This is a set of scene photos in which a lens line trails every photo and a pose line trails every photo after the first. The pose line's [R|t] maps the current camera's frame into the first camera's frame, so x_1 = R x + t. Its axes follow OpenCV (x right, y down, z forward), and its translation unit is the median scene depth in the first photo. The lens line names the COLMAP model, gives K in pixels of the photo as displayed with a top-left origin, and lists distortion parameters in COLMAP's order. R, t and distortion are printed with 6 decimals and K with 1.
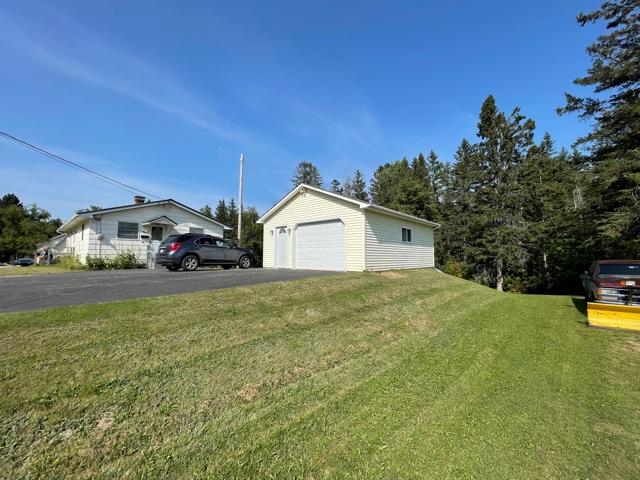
lens RADIAL K [[258.7, 0, 317.8], [0, 258.7, 240.5], [0, 0, 1]] dist [0.001225, 0.001120]
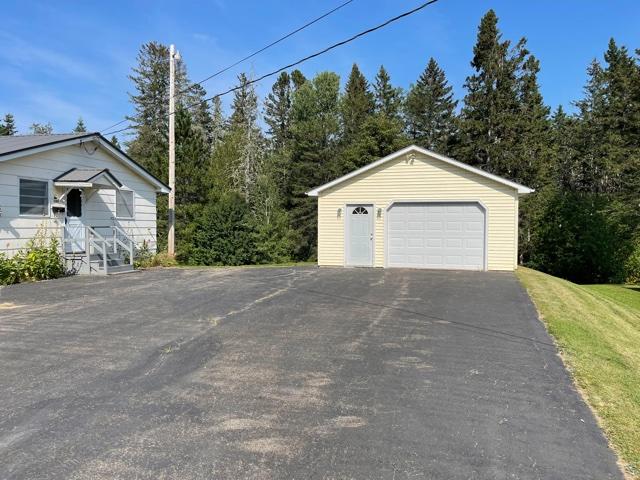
lens RADIAL K [[483.4, 0, 319.0], [0, 483.4, 239.2], [0, 0, 1]] dist [0.084650, -0.106223]
pose [[0.885125, -0.008885, 0.465268, -0.797135], [-0.033747, 0.995960, 0.083219, -0.063463], [-0.464127, -0.089361, 0.881249, -0.048875]]
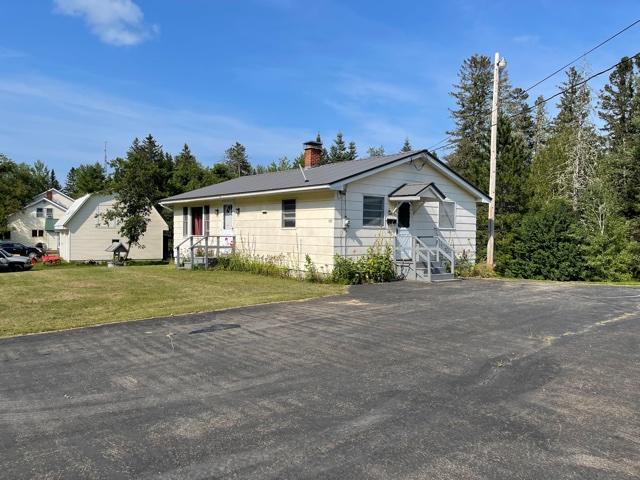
lens RADIAL K [[483.4, 0, 319.0], [0, 483.4, 239.2], [0, 0, 1]] dist [0.084650, -0.106223]
pose [[0.990363, 0.012400, -0.137942, -0.813965], [-0.002225, 0.997280, 0.073671, -0.063108], [0.138480, -0.072654, 0.987697, -0.045806]]
